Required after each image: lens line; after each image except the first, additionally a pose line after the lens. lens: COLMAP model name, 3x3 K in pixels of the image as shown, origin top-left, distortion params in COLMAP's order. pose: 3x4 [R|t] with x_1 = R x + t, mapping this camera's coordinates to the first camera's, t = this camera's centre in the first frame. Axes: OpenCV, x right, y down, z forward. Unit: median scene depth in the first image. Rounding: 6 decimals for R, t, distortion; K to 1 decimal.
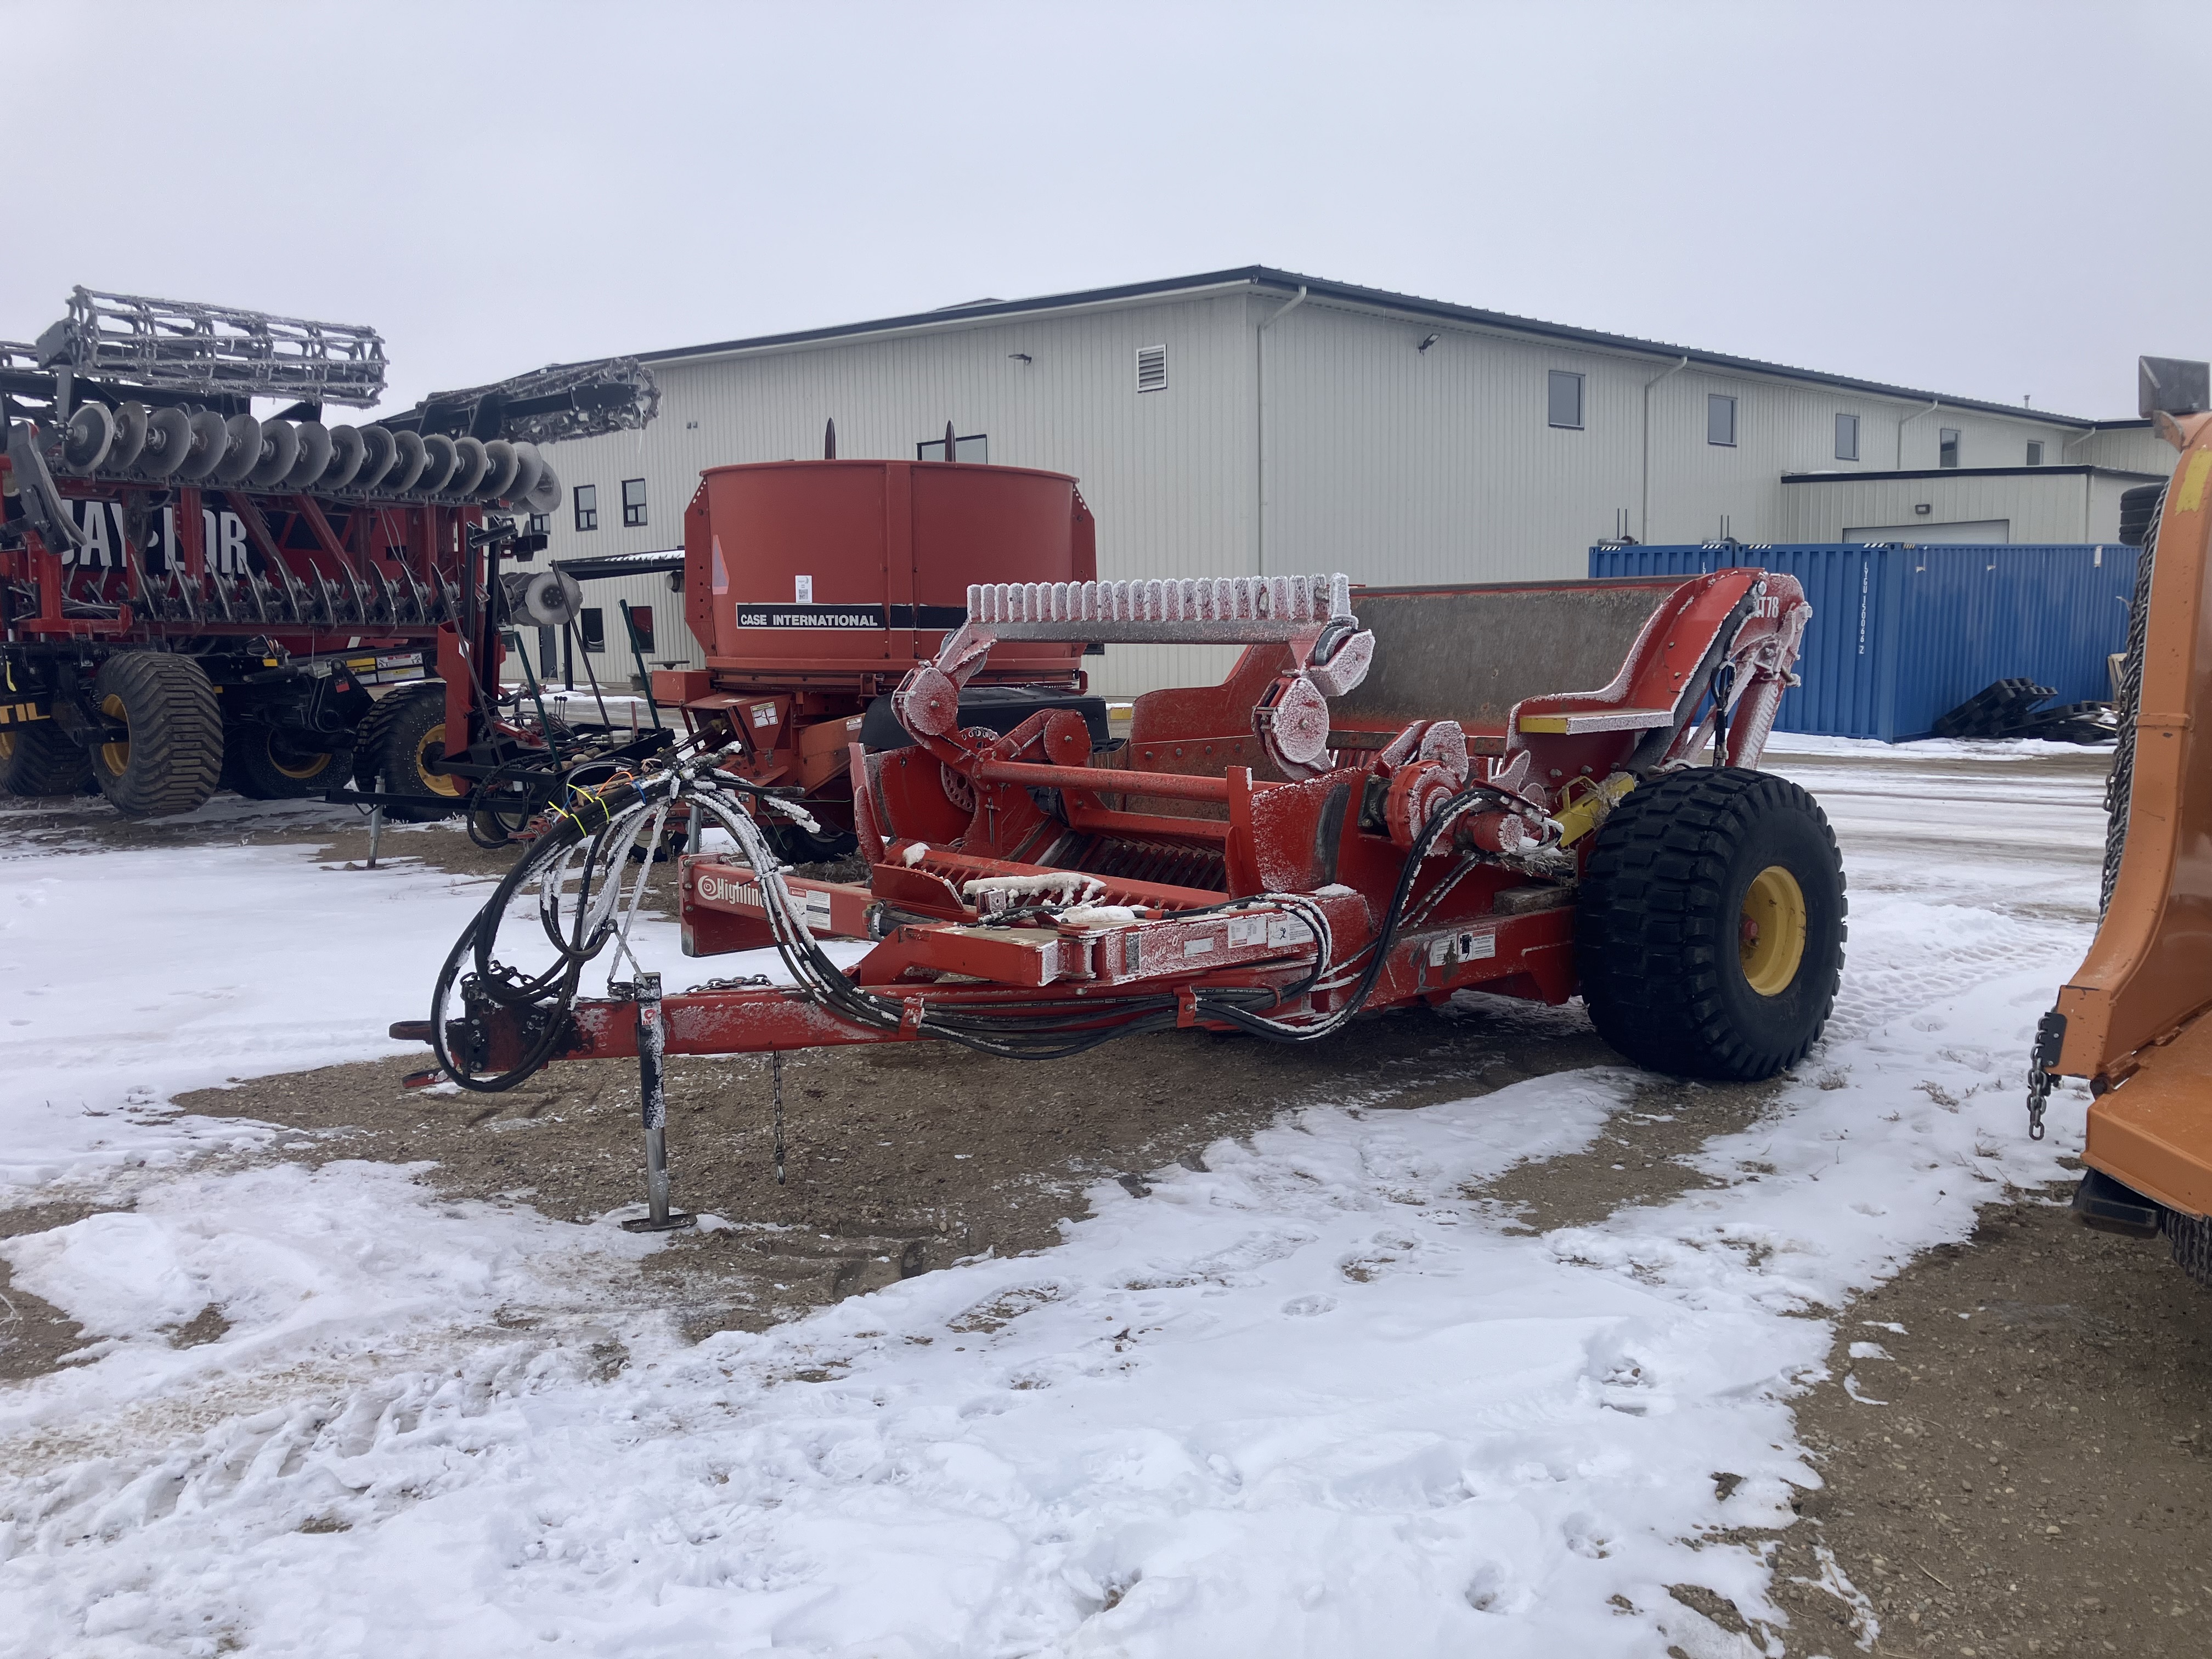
lens RADIAL K [[1827.6, 0, 1106.0], [0, 1827.6, 829.5], [0, 0, 1]] dist [0.032164, -0.012387]
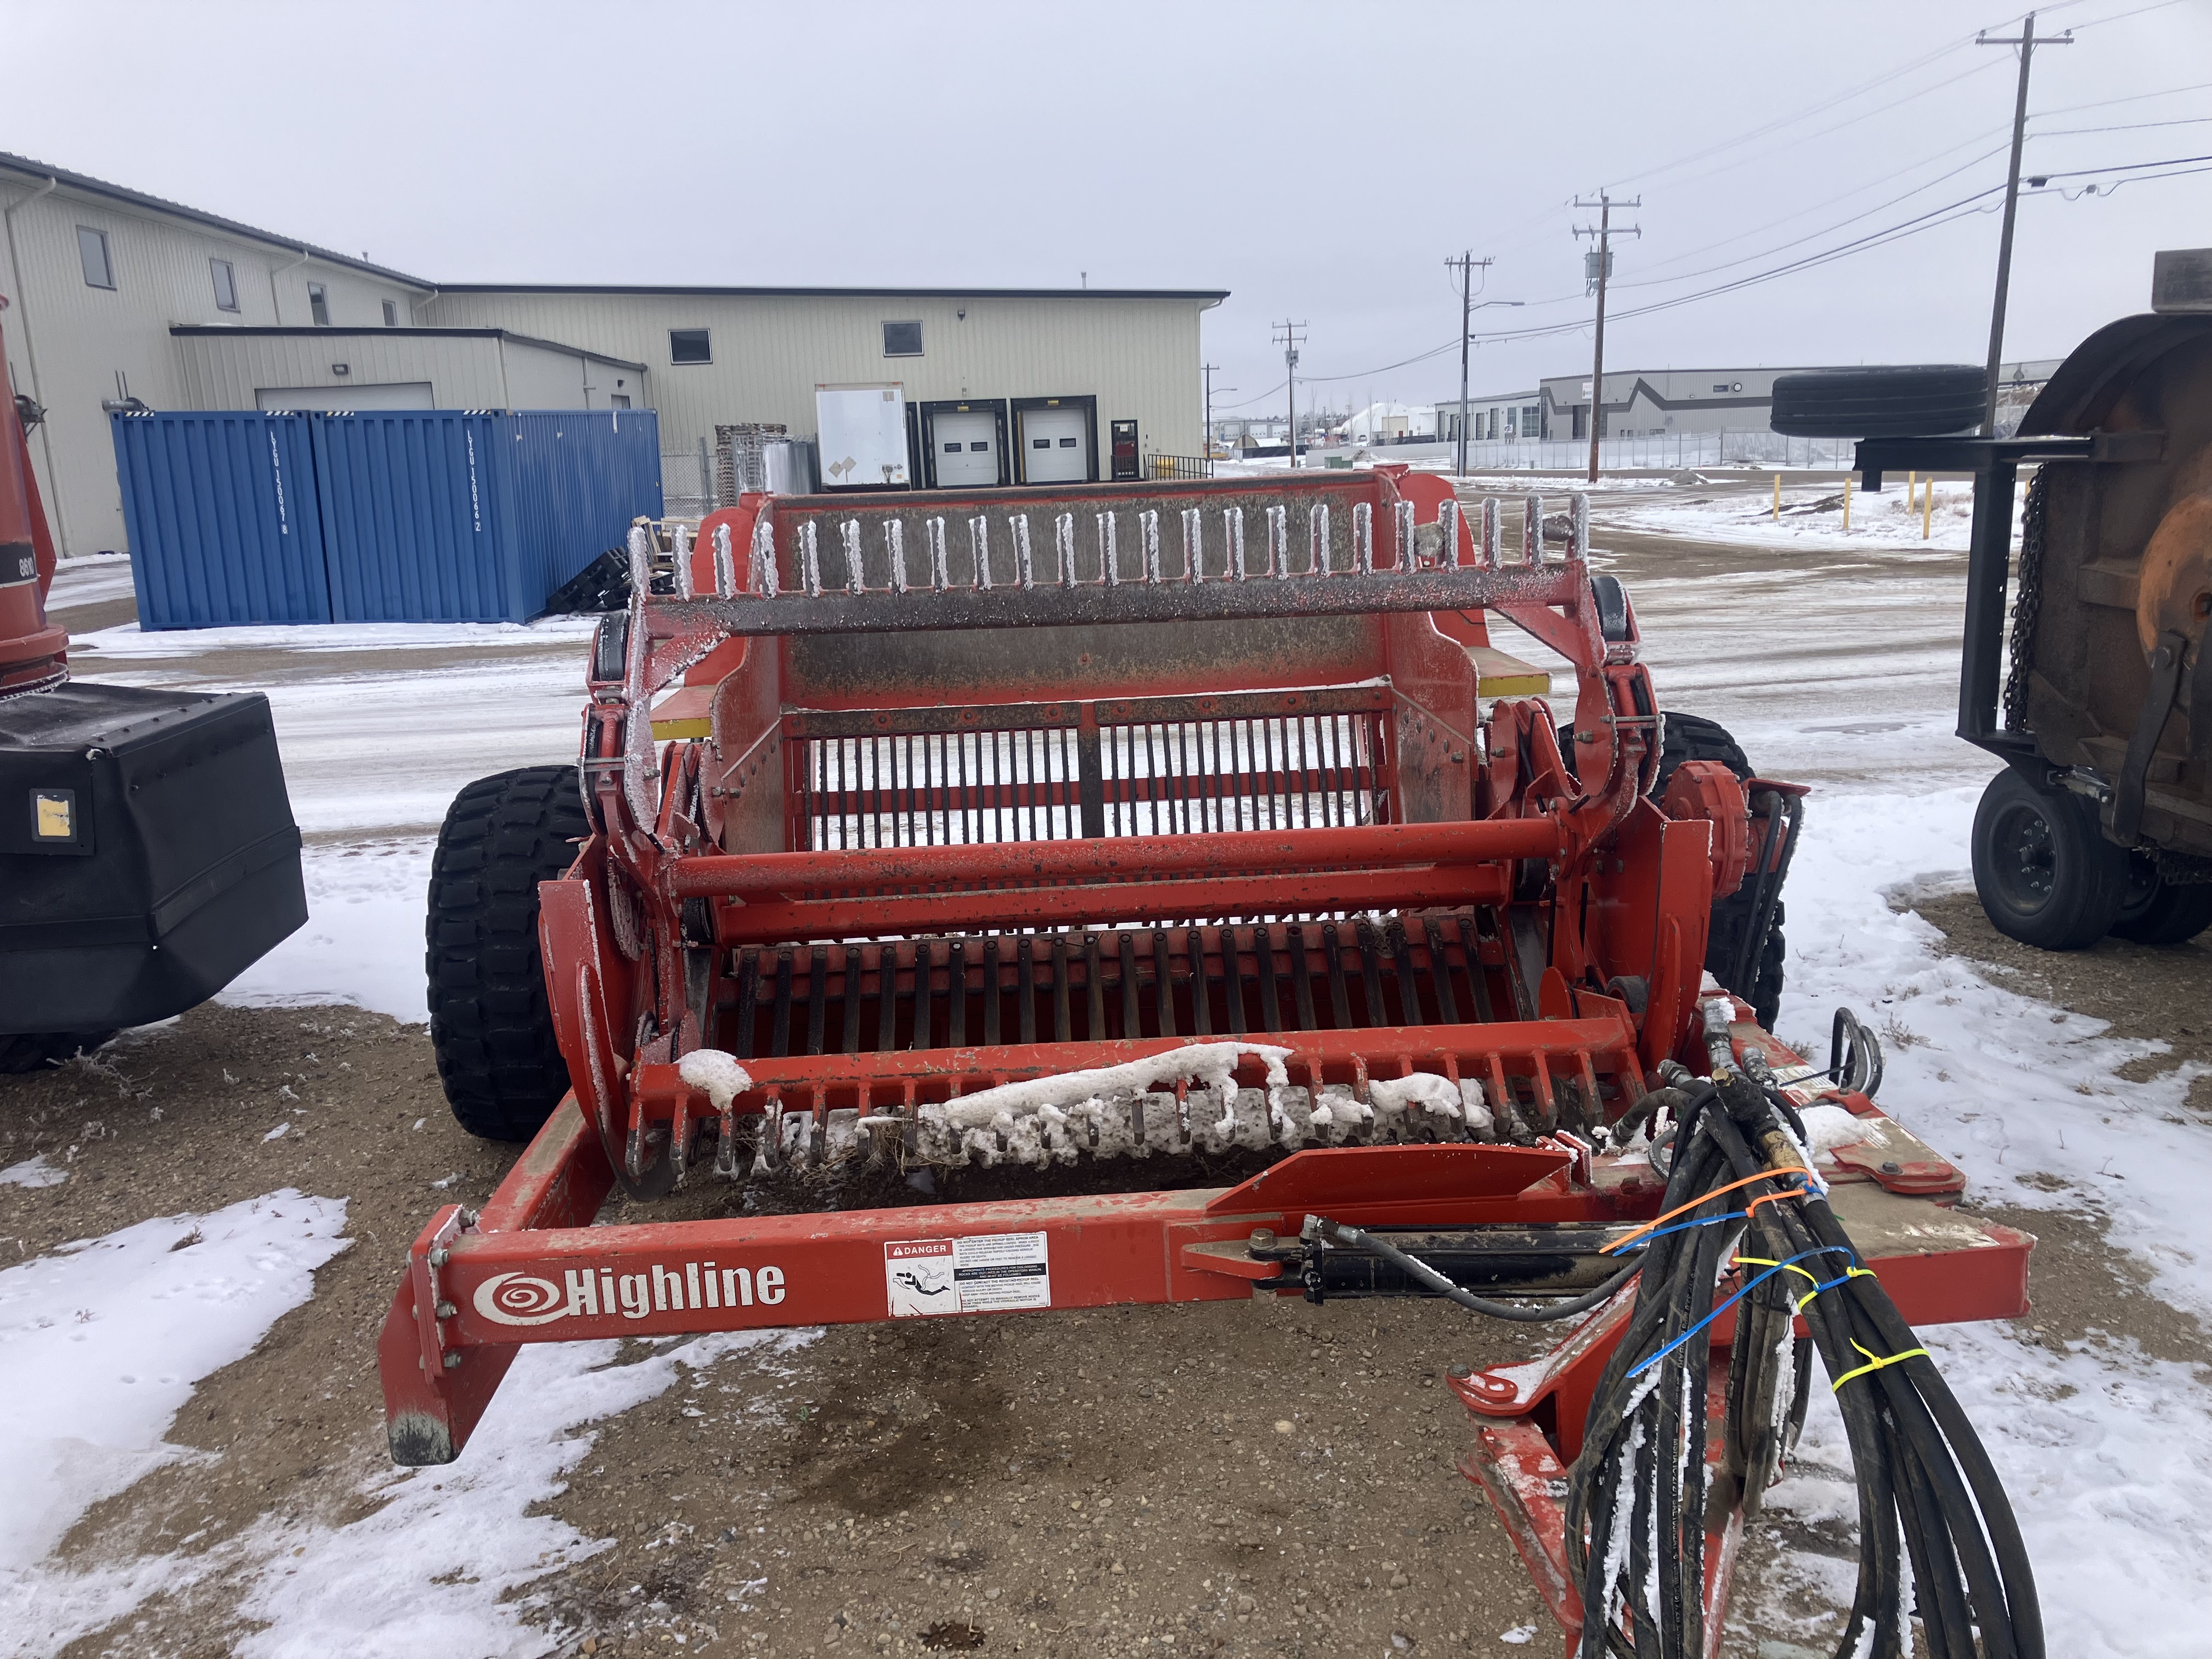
lens RADIAL K [[1813.2, 0, 1094.7], [0, 1813.2, 867.6], [0, 0, 1]] dist [0.005227, 0.001972]
pose [[0.623649, -0.189791, 0.758315, -0.348673], [0.115428, 0.981803, 0.150796, -0.090550], [-0.773135, -0.006513, 0.634208, 0.518428]]
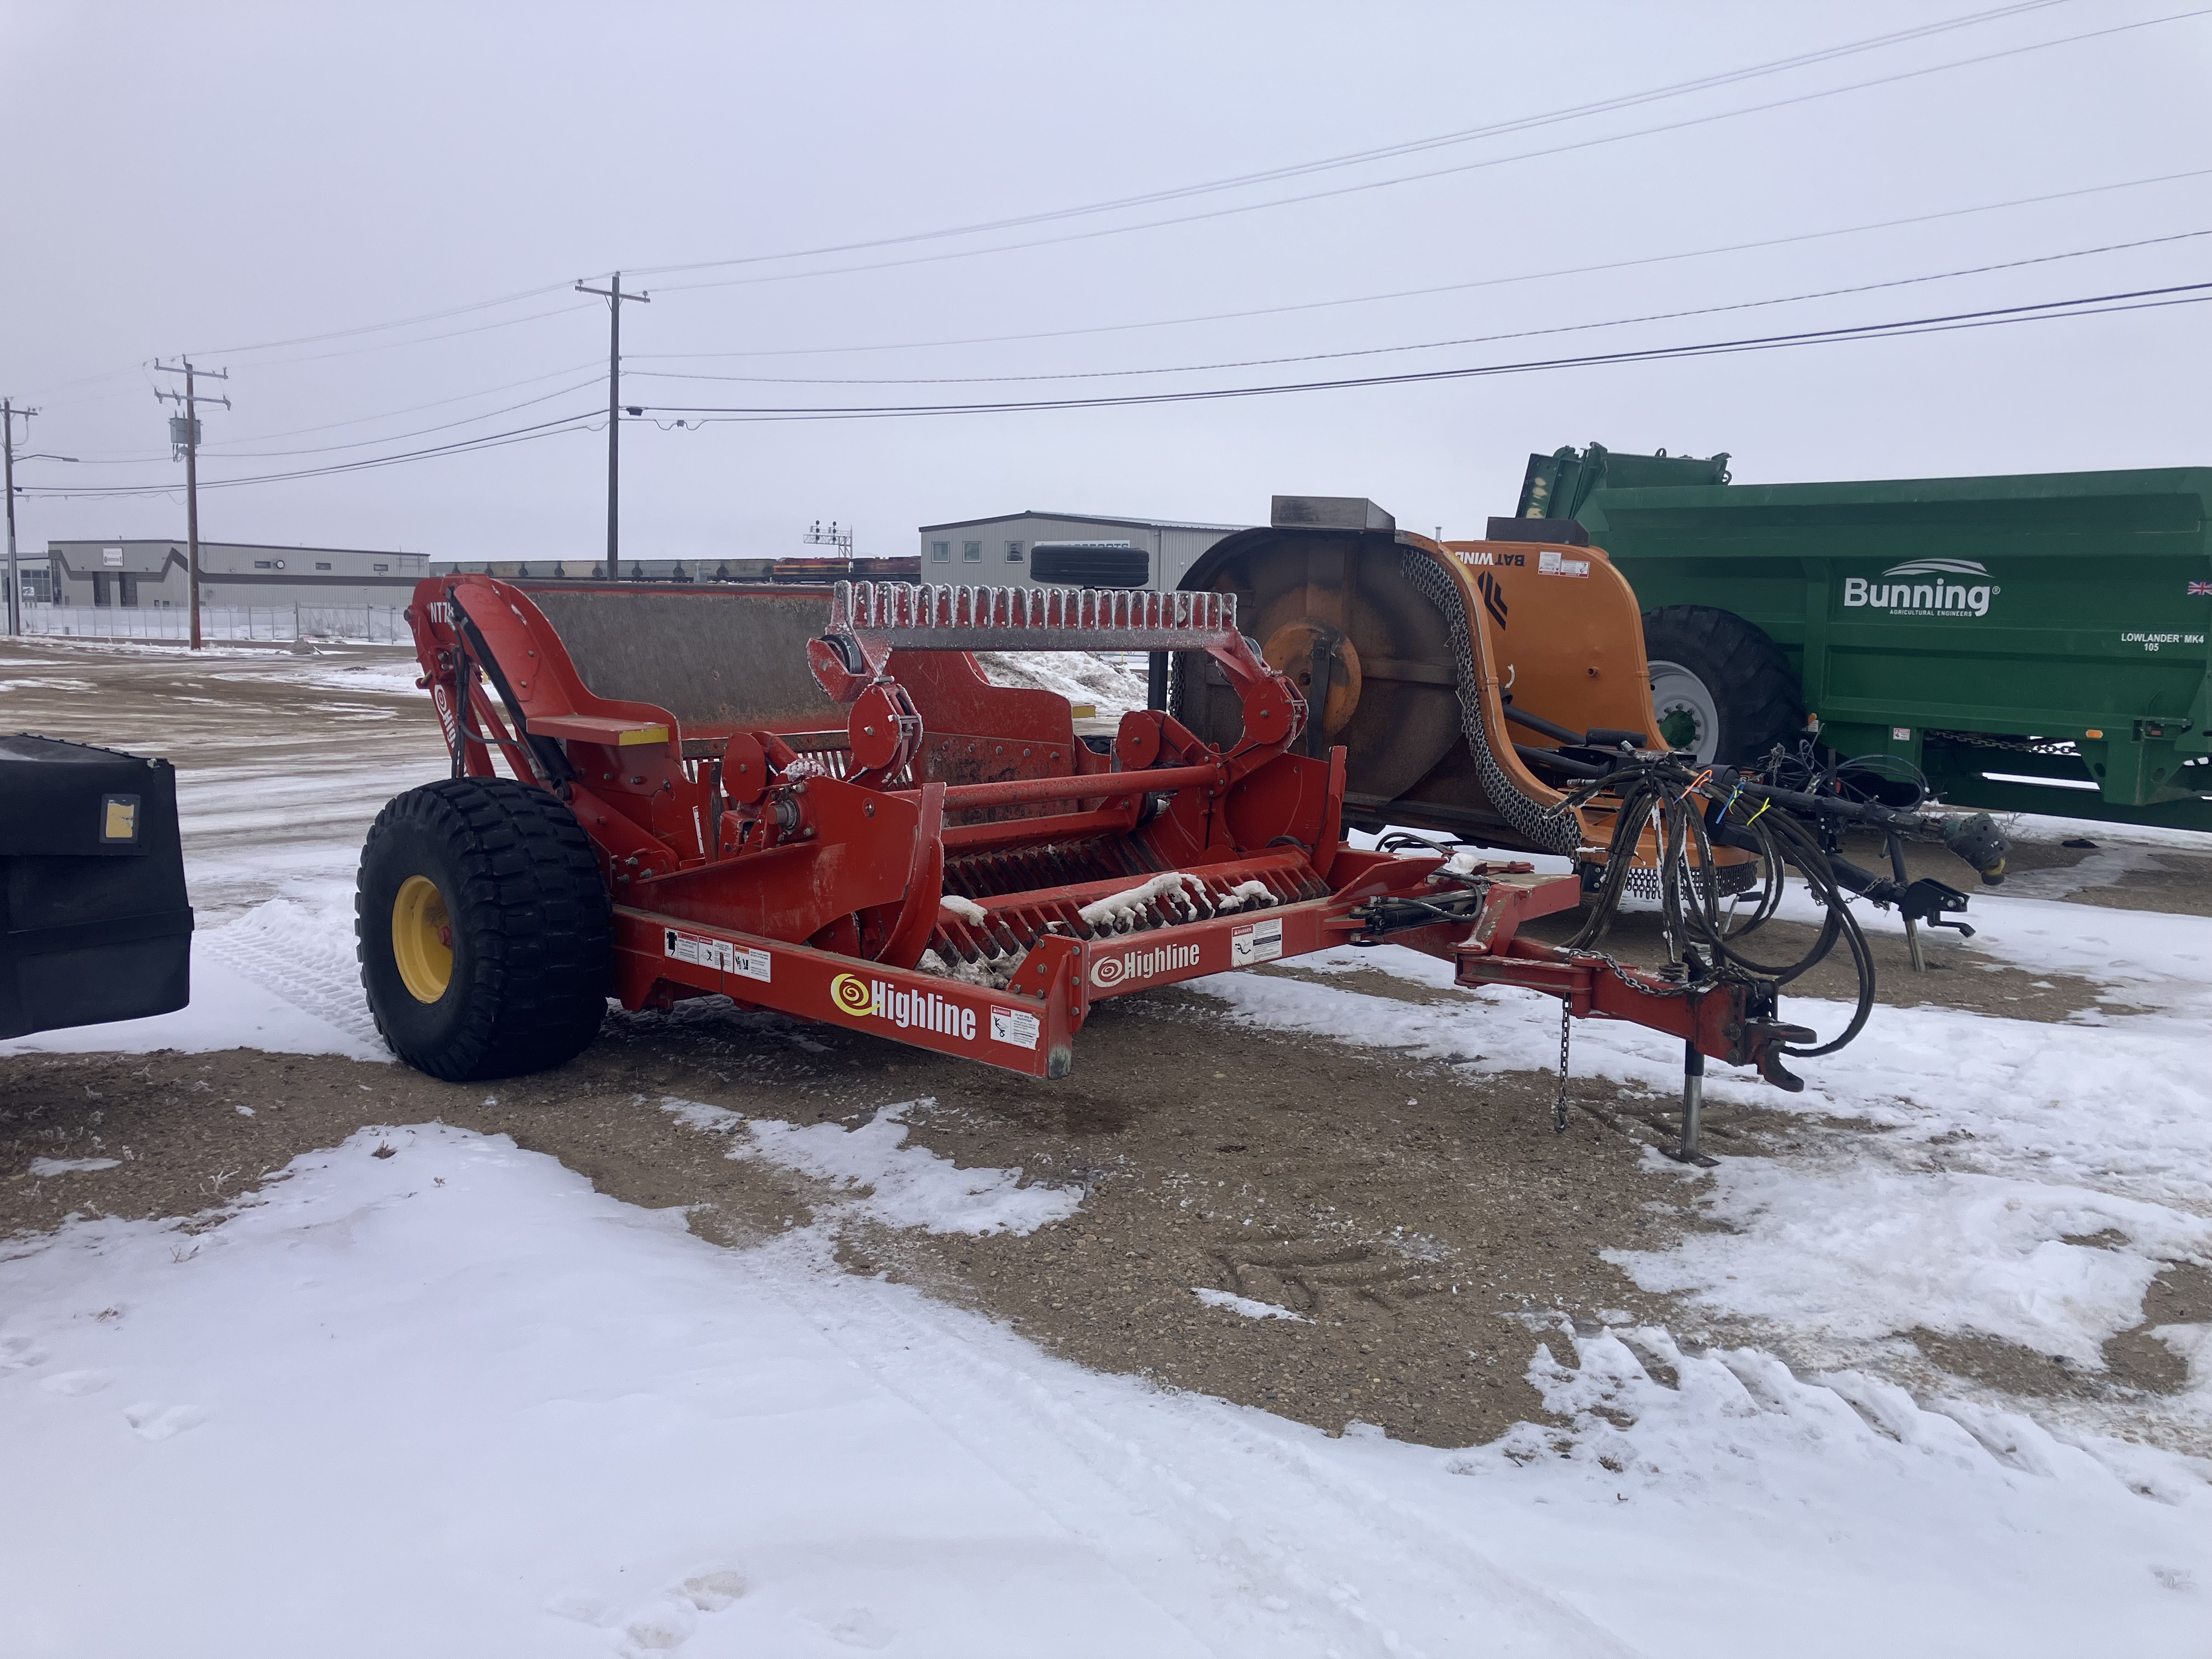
lens RADIAL K [[1827.6, 0, 1106.0], [0, 1827.6, 829.5], [0, 0, 1]] dist [0.032164, -0.012387]
pose [[-0.109364, -0.107833, 0.988135, -0.795126], [0.095726, 0.988335, 0.118450, -0.097493], [-0.989382, 0.107544, -0.097766, 0.870958]]
